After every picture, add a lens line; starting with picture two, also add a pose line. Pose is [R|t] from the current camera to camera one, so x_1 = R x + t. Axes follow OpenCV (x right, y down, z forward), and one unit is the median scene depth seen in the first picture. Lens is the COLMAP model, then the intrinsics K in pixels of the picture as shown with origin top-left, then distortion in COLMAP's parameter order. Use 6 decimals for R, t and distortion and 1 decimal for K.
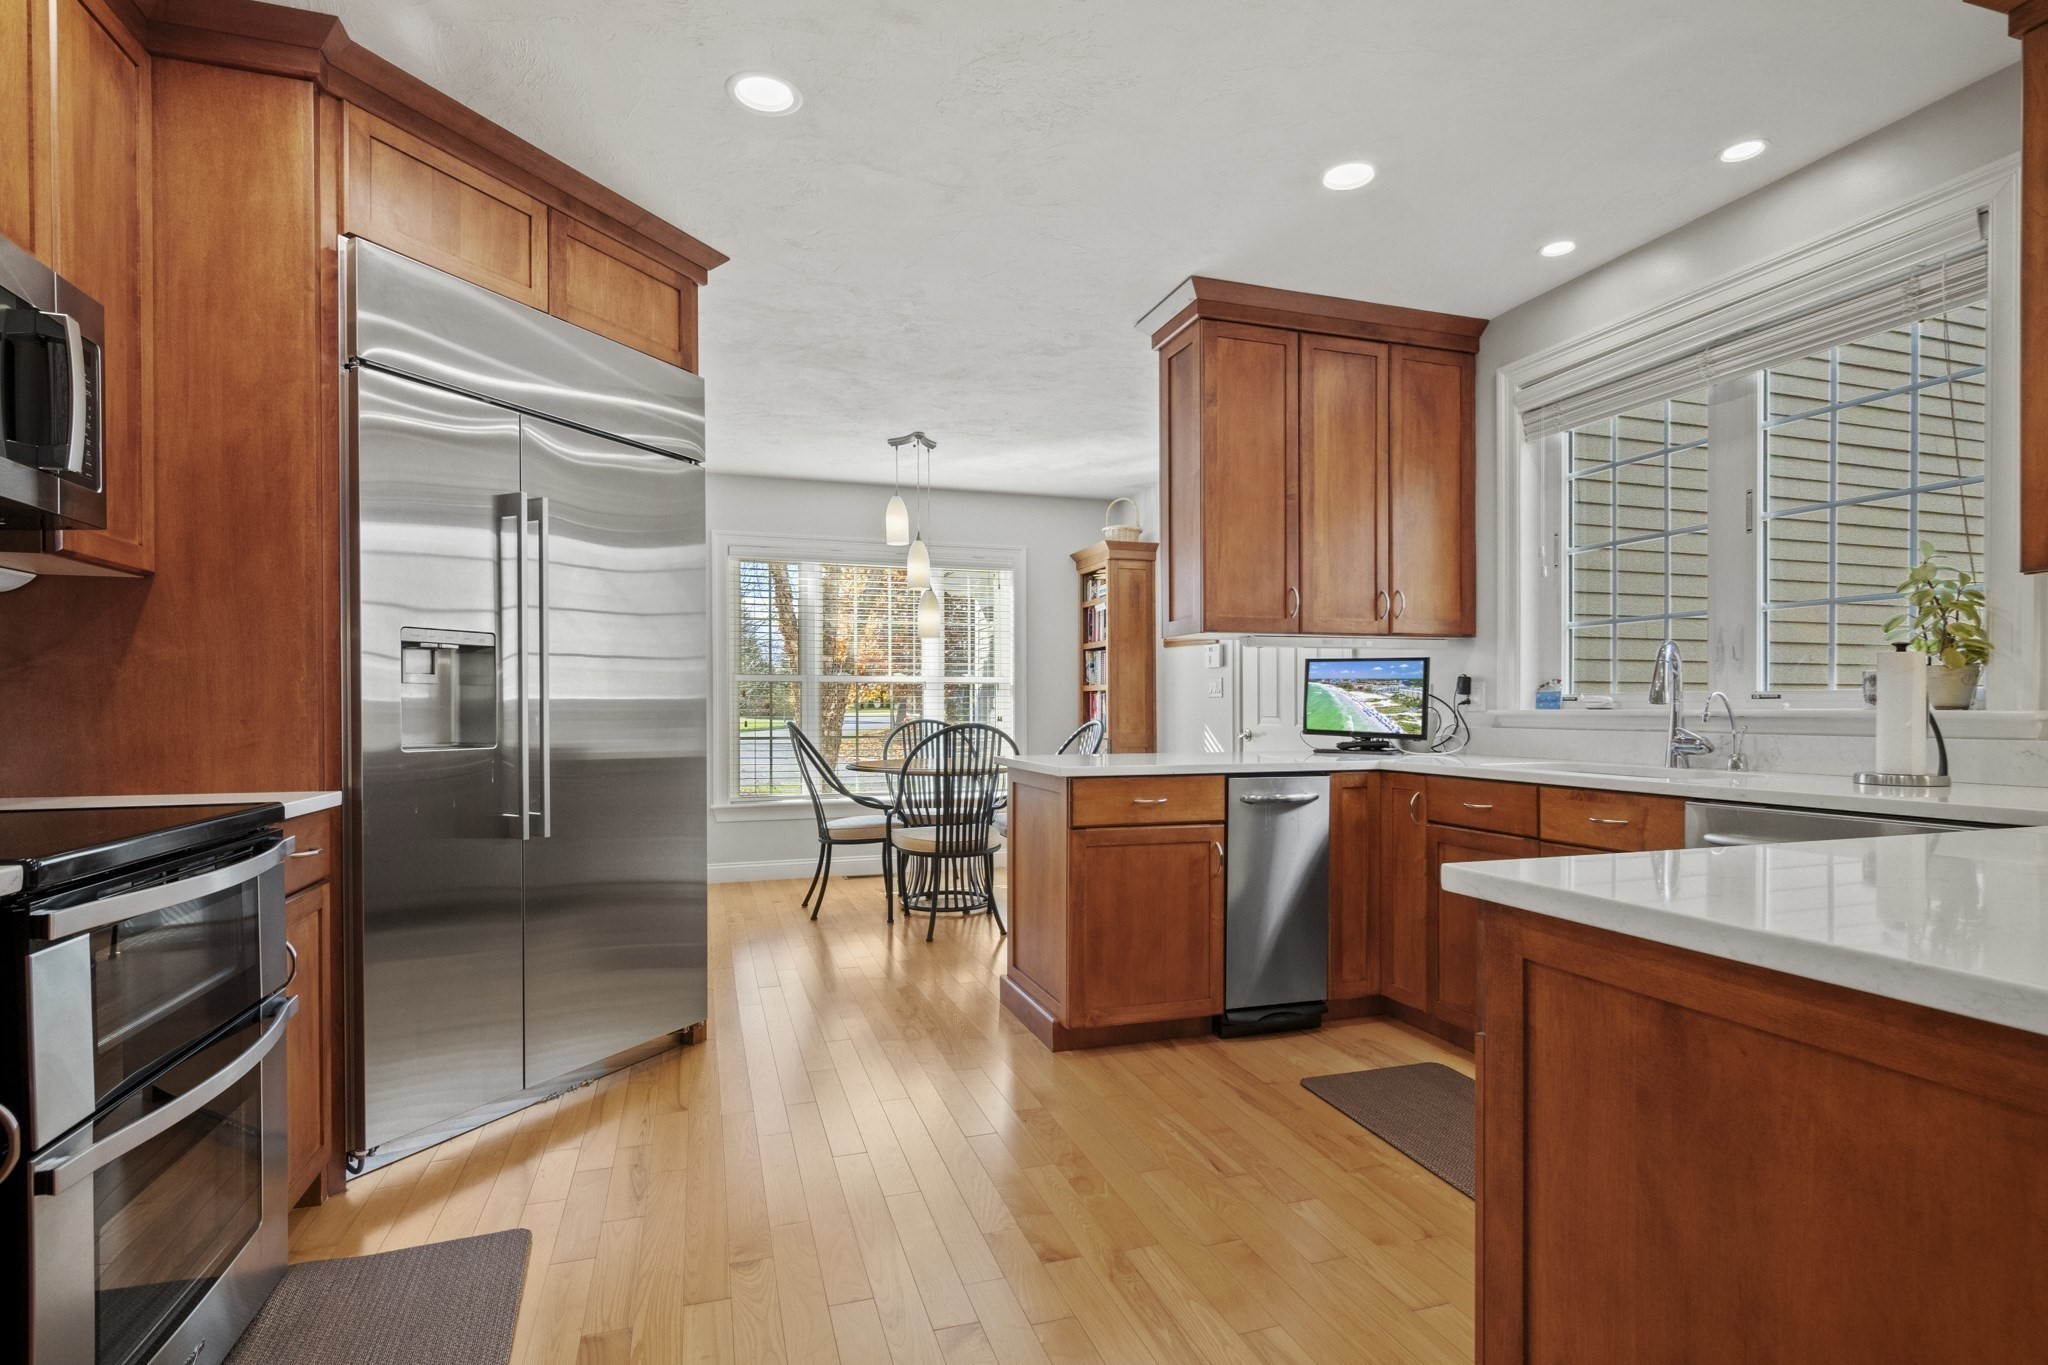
lens RADIAL K [[995.3, 0, 1038.7], [0, 995.3, 715.6], [0, 0, 1]] dist [0.001299, -0.001486]
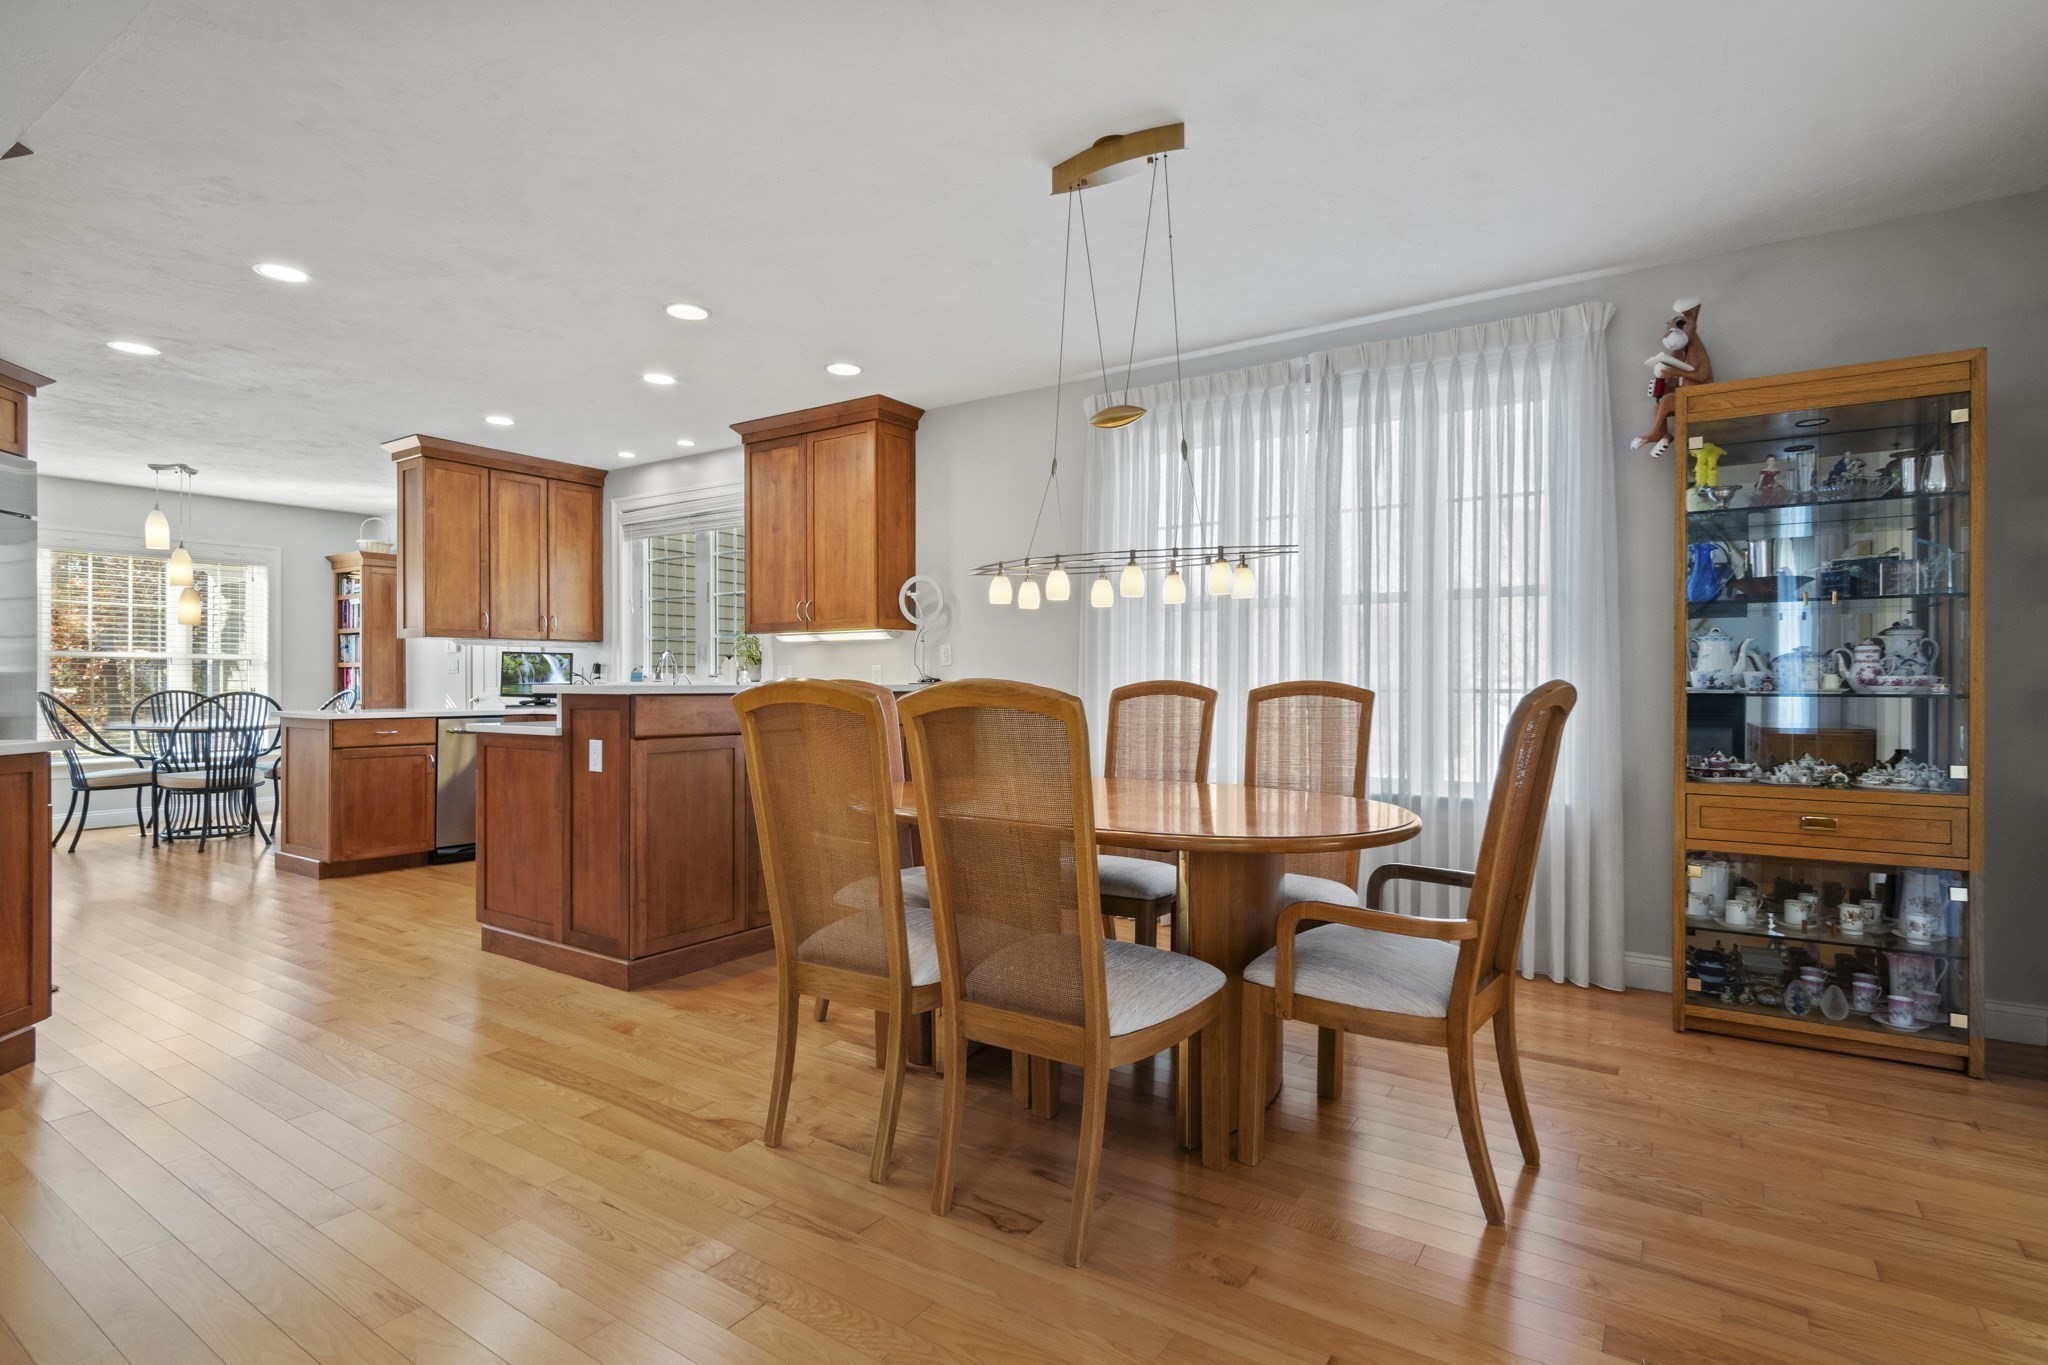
lens RADIAL K [[995.3, 0, 1032.6], [0, 995.3, 678.6], [0, 0, 1]] dist [0.001299, -0.001486]
pose [[0.791220, 0.002723, 0.611525, -0.054210], [0.003666, 0.999951, -0.009196, 0.007976], [-0.611520, 0.009518, 0.791171, -0.959754]]
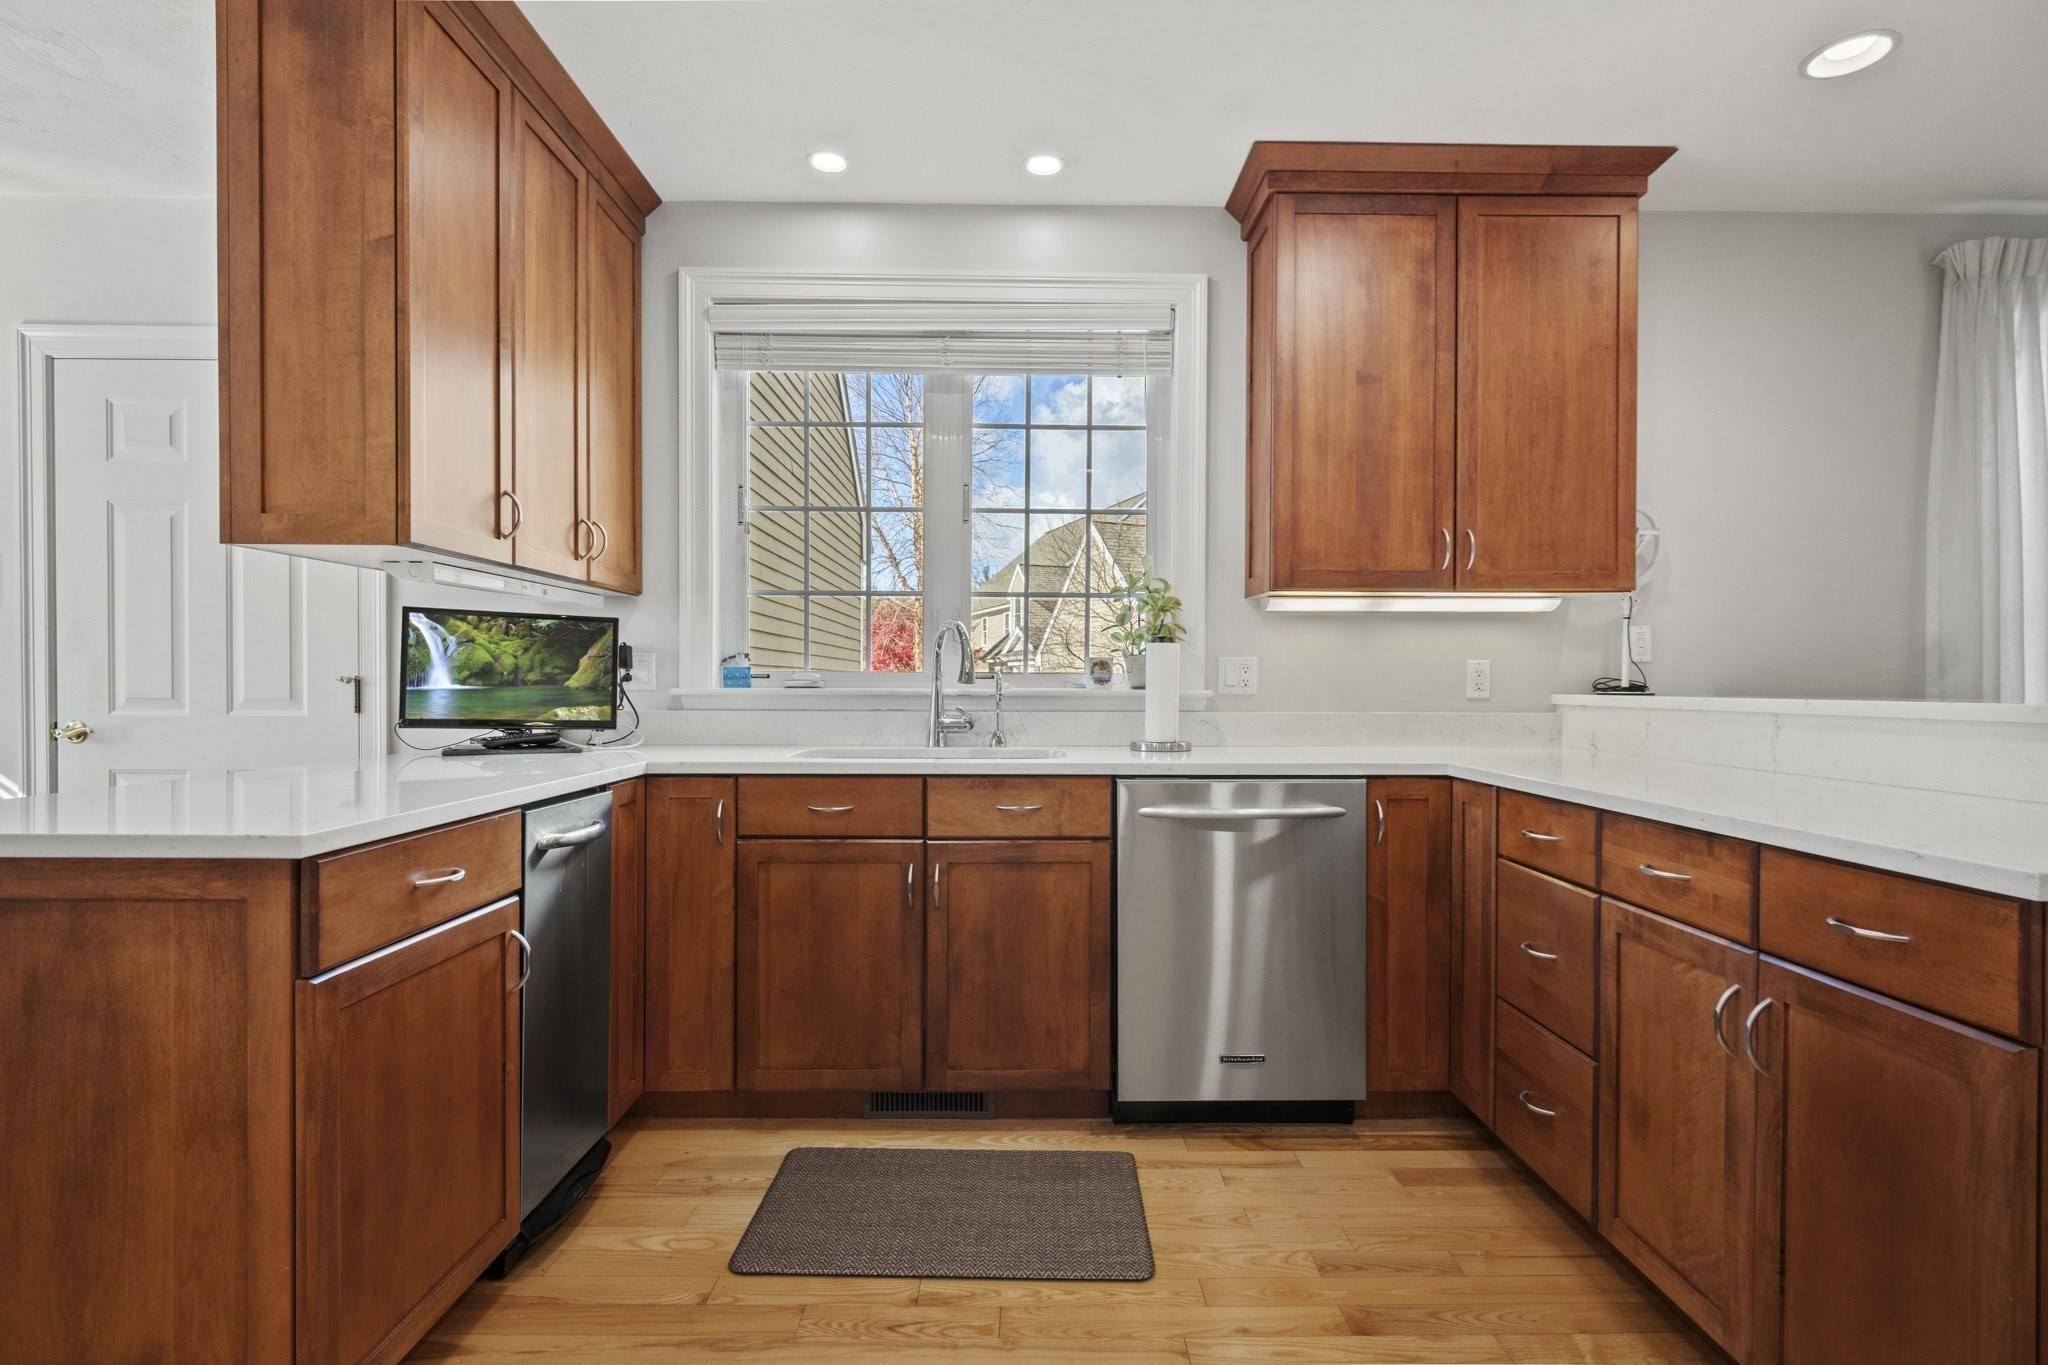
lens RADIAL K [[995.3, 0, 1031.6], [0, 995.3, 692.4], [0, 0, 1]] dist [0.001299, -0.001486]
pose [[0.314535, -0.007758, 0.949214, -0.222077], [0.003620, 0.999969, 0.006974, -0.007166], [-0.949239, 0.001243, 0.314554, 0.479518]]
